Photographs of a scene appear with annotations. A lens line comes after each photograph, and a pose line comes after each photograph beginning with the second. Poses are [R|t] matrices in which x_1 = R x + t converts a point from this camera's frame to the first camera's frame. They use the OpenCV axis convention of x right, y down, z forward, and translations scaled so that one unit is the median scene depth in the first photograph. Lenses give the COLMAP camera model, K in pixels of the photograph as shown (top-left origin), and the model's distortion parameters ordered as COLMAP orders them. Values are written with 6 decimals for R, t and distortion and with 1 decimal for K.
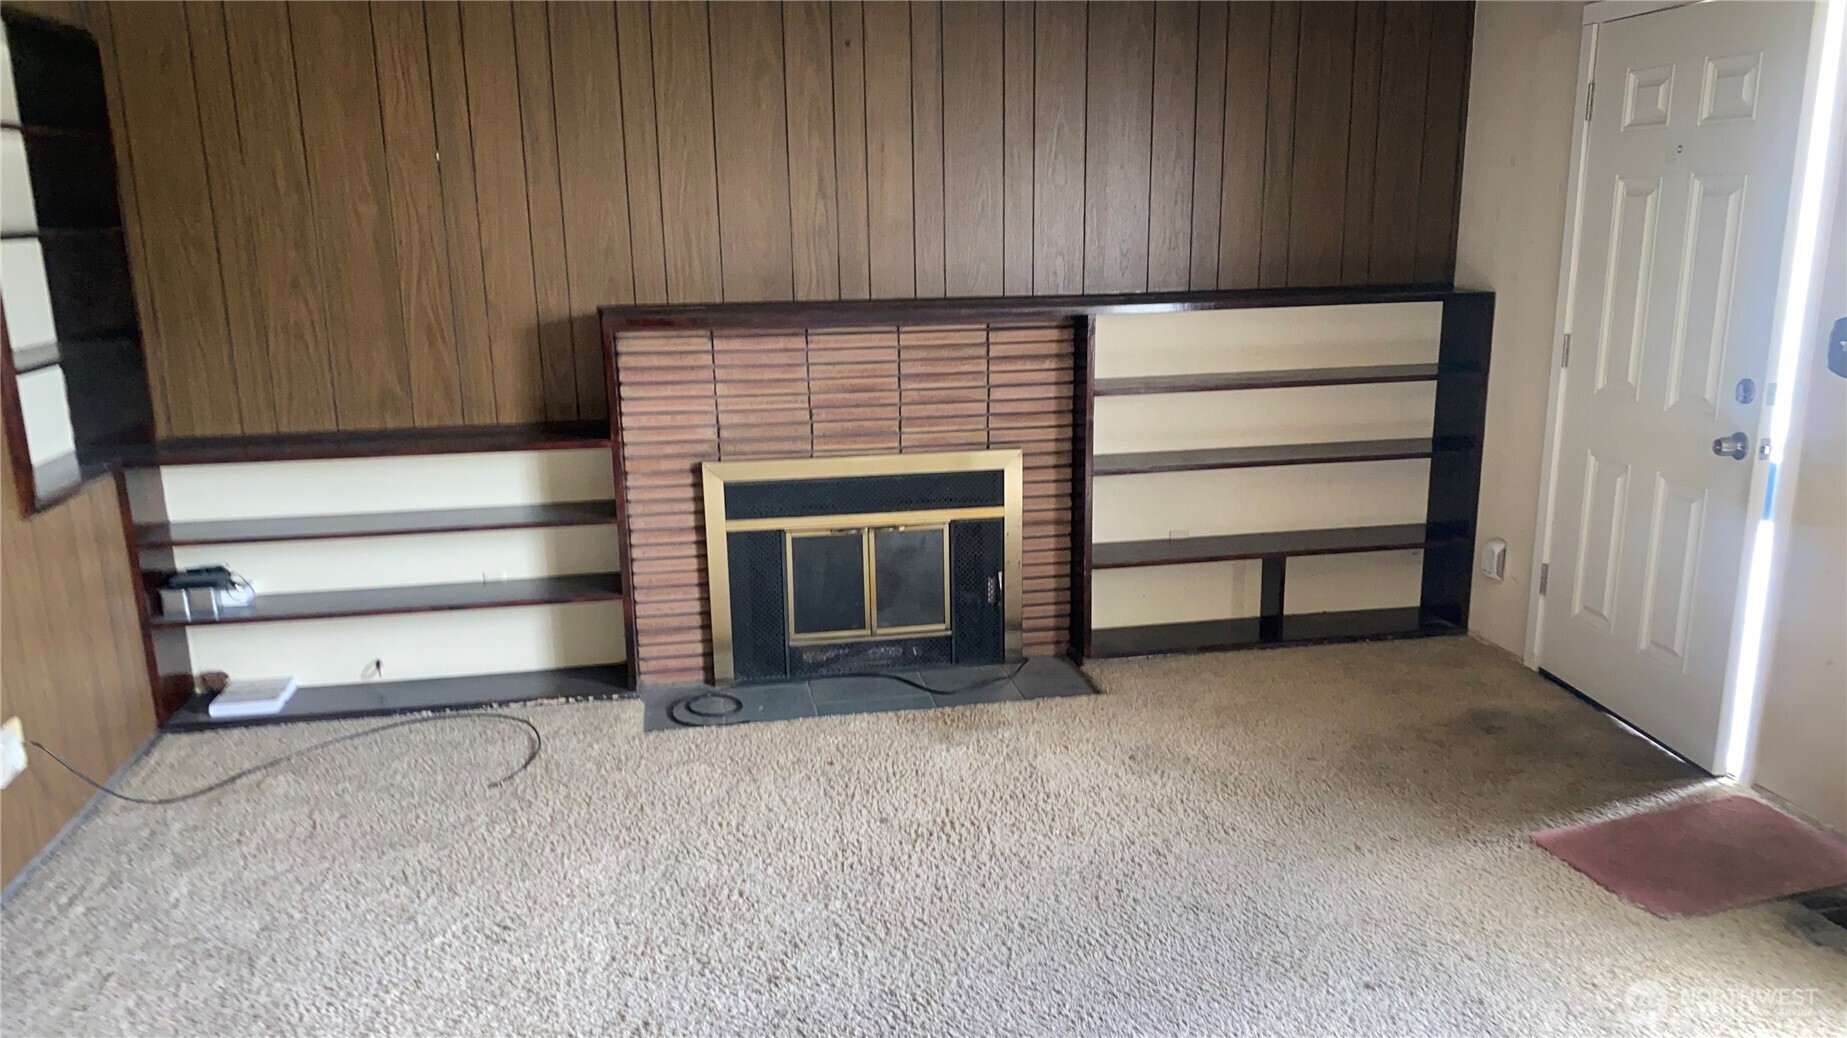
lens RADIAL K [[1355.3, 0, 924.8], [0, 1355.3, 563.1], [0, 0, 1]] dist [0.028694, -0.099111]
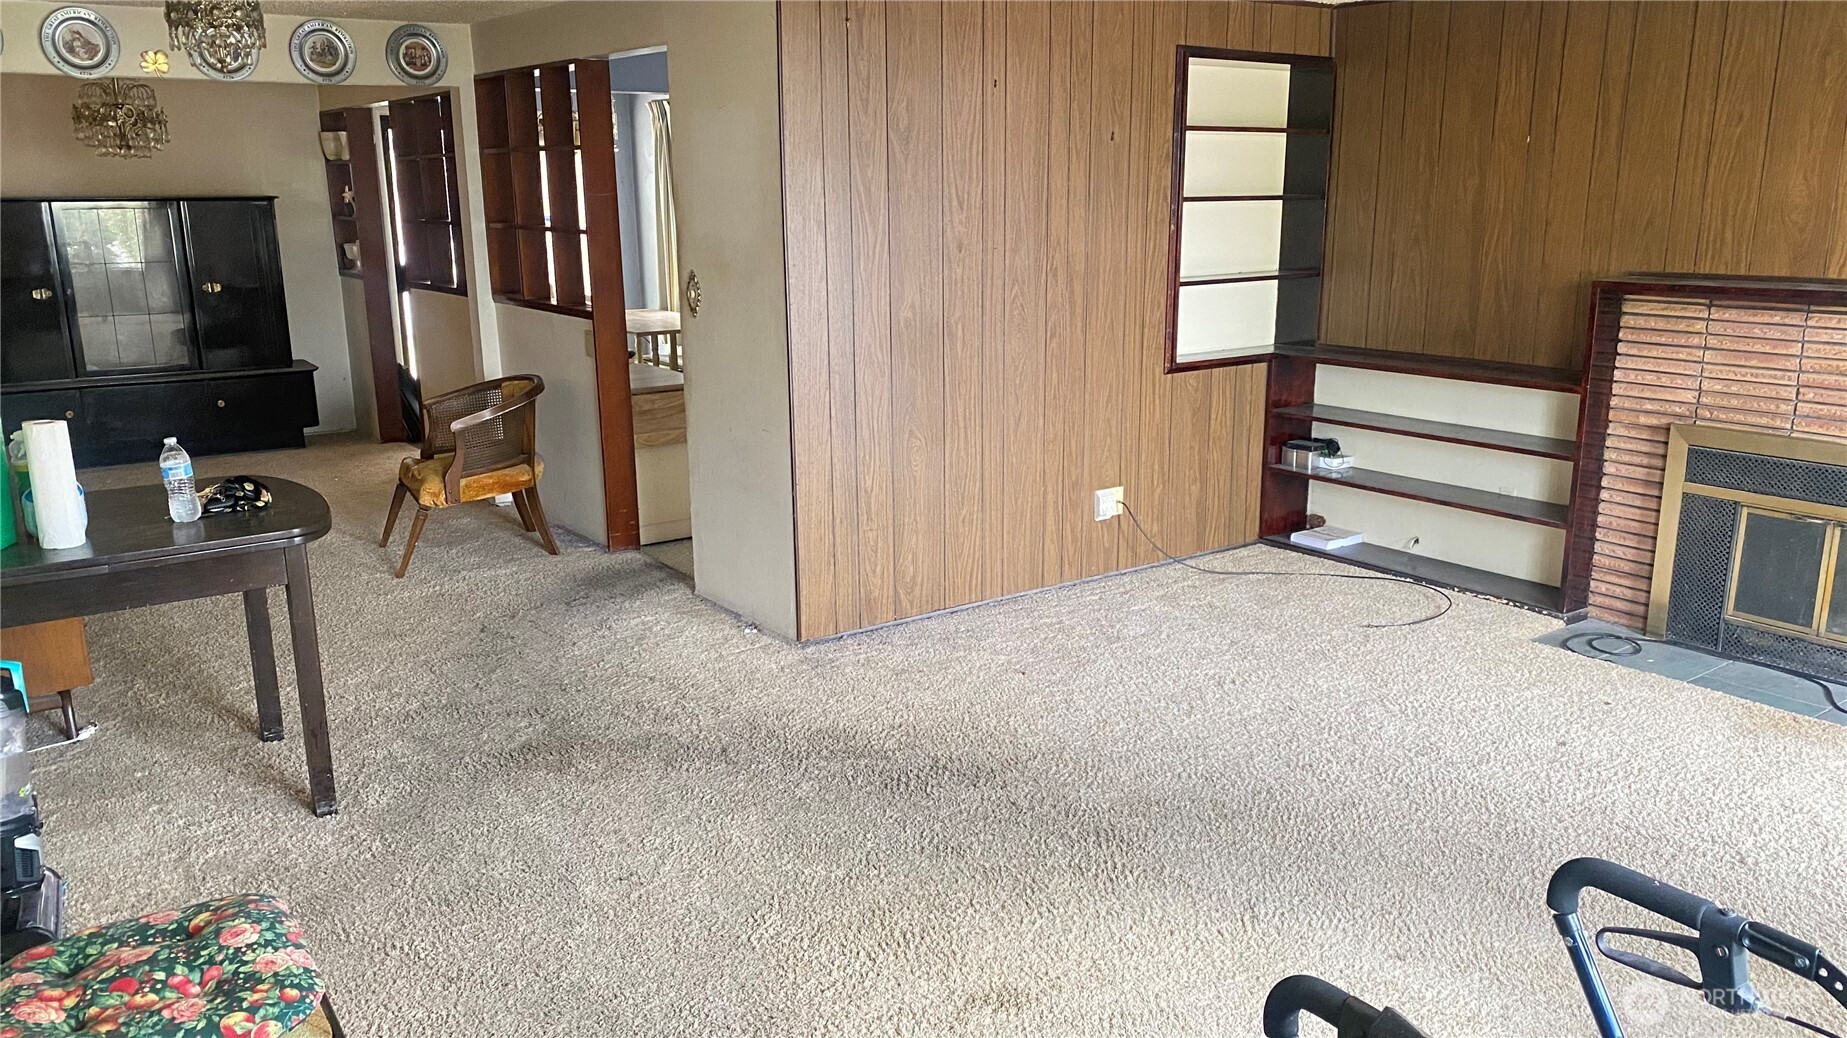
lens RADIAL K [[1415.5, 0, 923.5], [0, 1415.5, 519.0], [0, 0, 1]] dist [0.003106, 0.000671]
pose [[0.398979, 0.214688, -0.891473, 0.603993], [-0.223319, 0.965682, 0.132613, -0.017799], [0.889351, 0.146173, 0.433231, 0.016948]]
